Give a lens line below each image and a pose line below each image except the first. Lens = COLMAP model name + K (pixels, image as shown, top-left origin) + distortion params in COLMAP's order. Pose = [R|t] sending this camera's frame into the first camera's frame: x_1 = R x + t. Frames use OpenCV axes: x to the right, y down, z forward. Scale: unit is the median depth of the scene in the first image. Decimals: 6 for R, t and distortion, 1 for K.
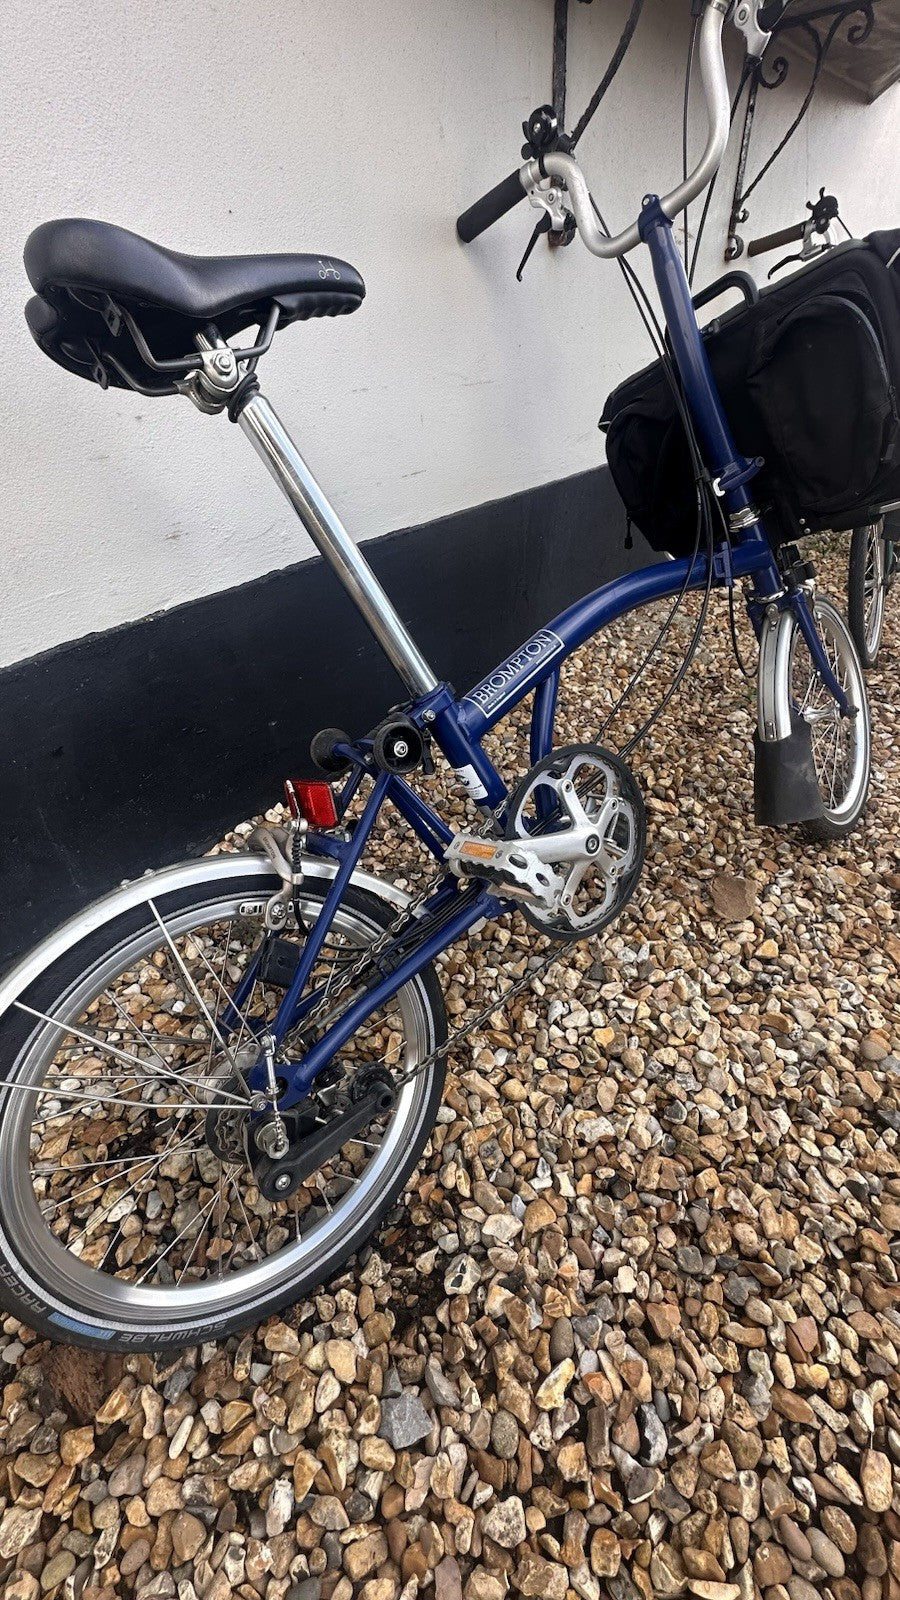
lens RADIAL K [[634.6, 0, 450.0], [0, 634.6, 800.0], [0, 0, 1]] dist [-0.001528, -0.000136]
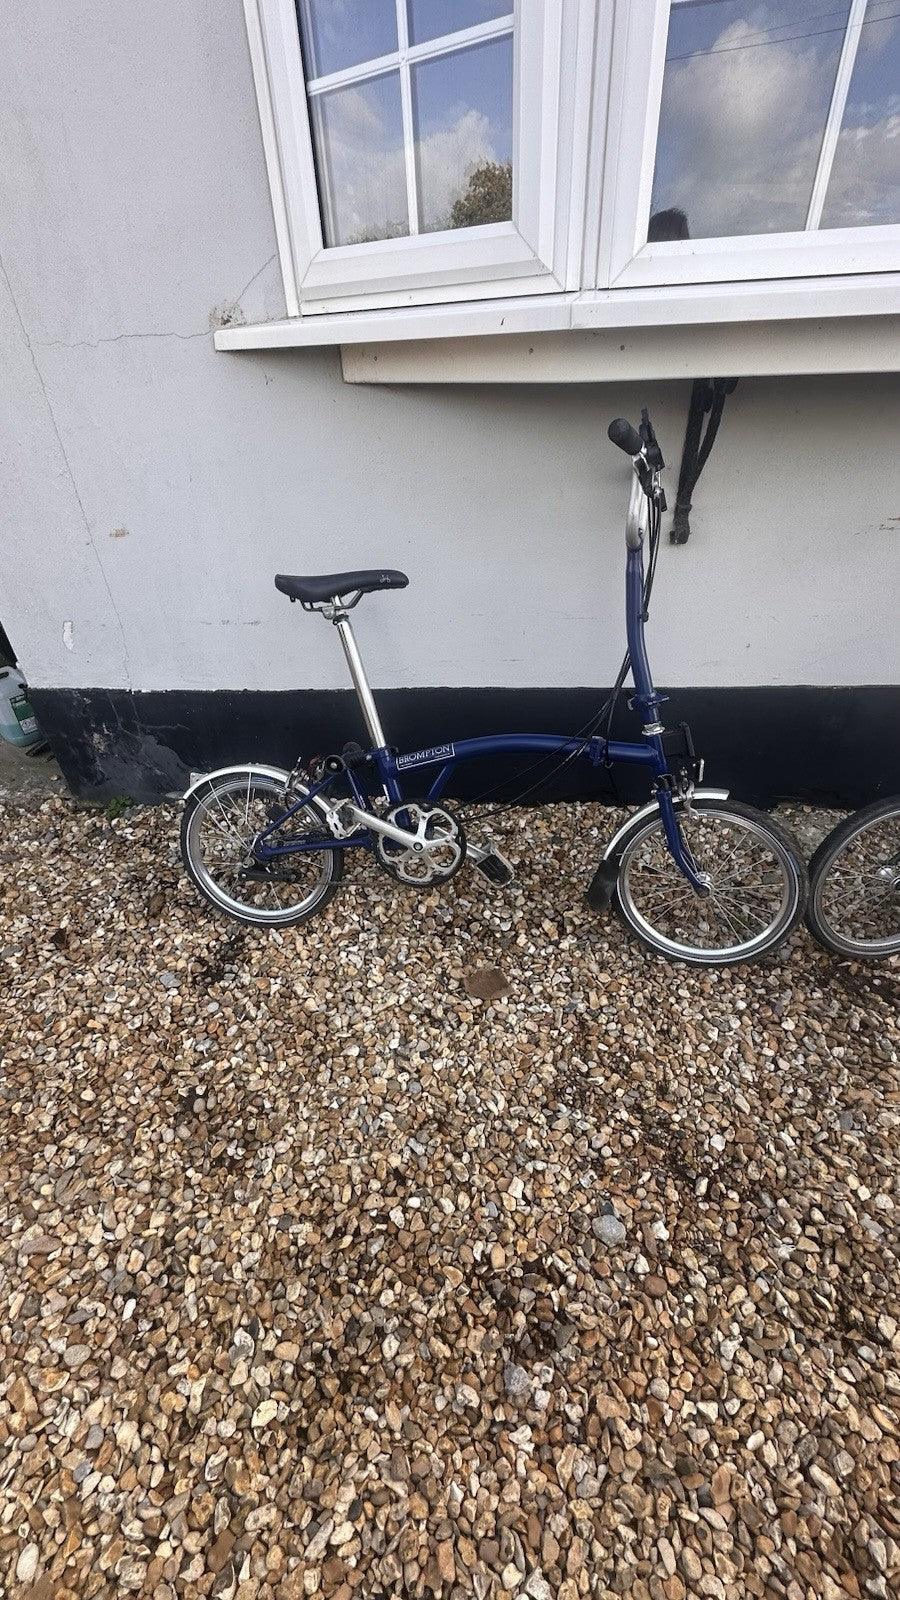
lens RADIAL K [[627.3, 0, 468.2], [0, 627.3, 801.5], [0, 0, 1]] dist [-0.000926, 0.000036]
pose [[0.608659, 0.457834, -0.648014, 1.440188], [-0.477109, 0.863760, 0.162130, -0.537163], [0.633957, 0.210492, 0.744172, -0.282874]]
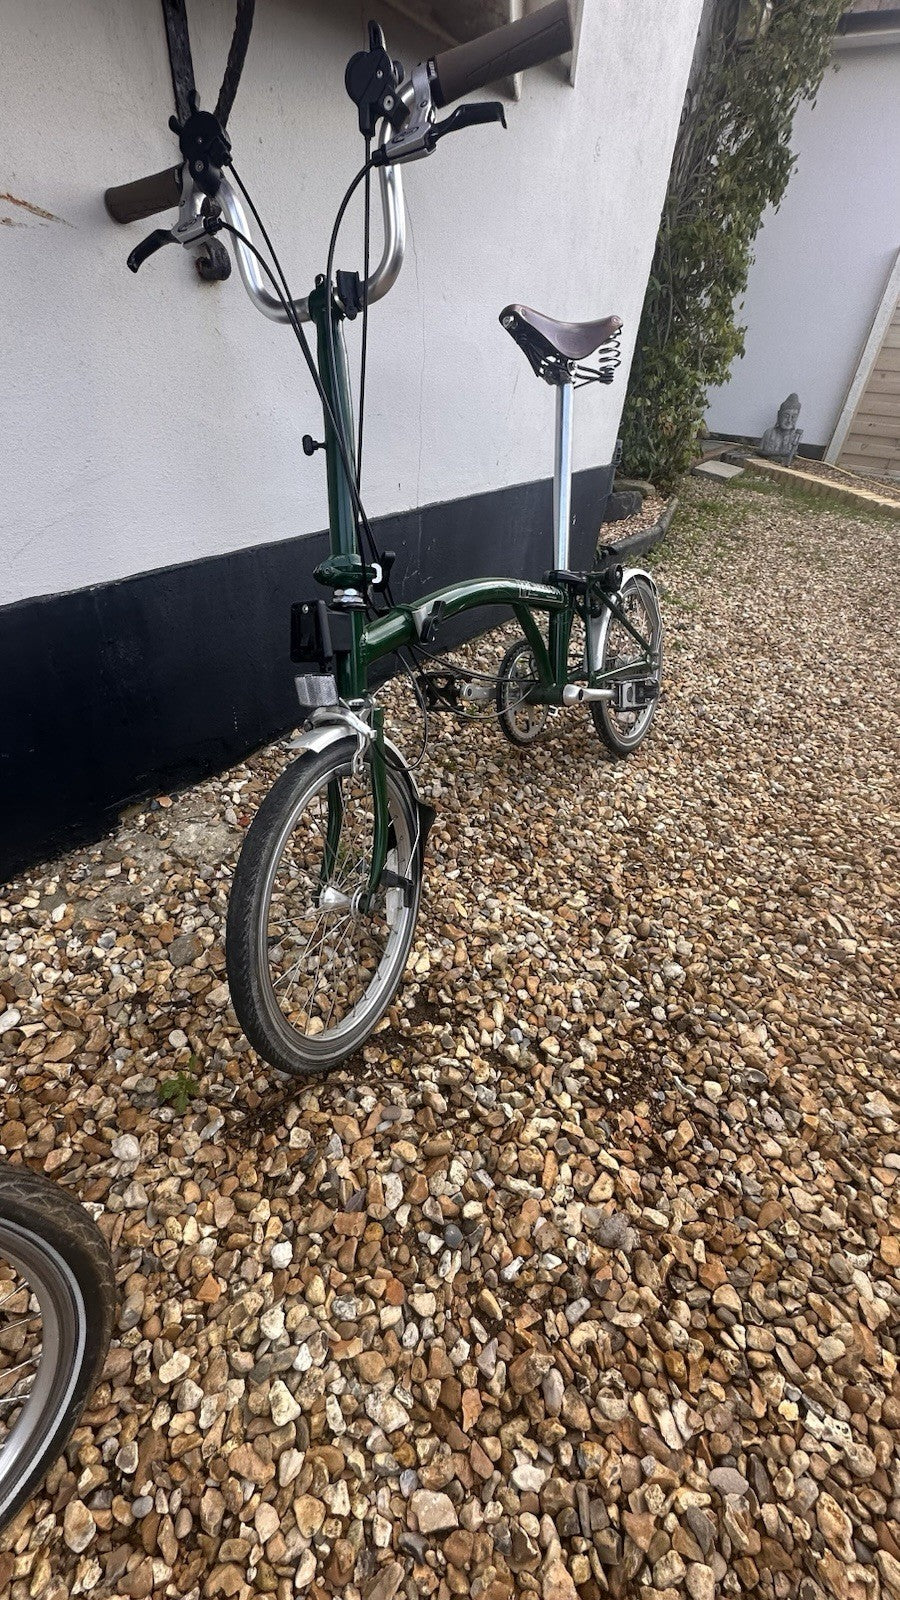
lens RADIAL K [[634.6, 0, 450.0], [0, 634.6, 800.0], [0, 0, 1]] dist [-0.001528, -0.000136]
pose [[0.983930, 0.010180, 0.178264, 1.082961], [-0.006450, 0.999748, -0.021492, -0.703495], [-0.178438, 0.019996, 0.983748, 0.766577]]
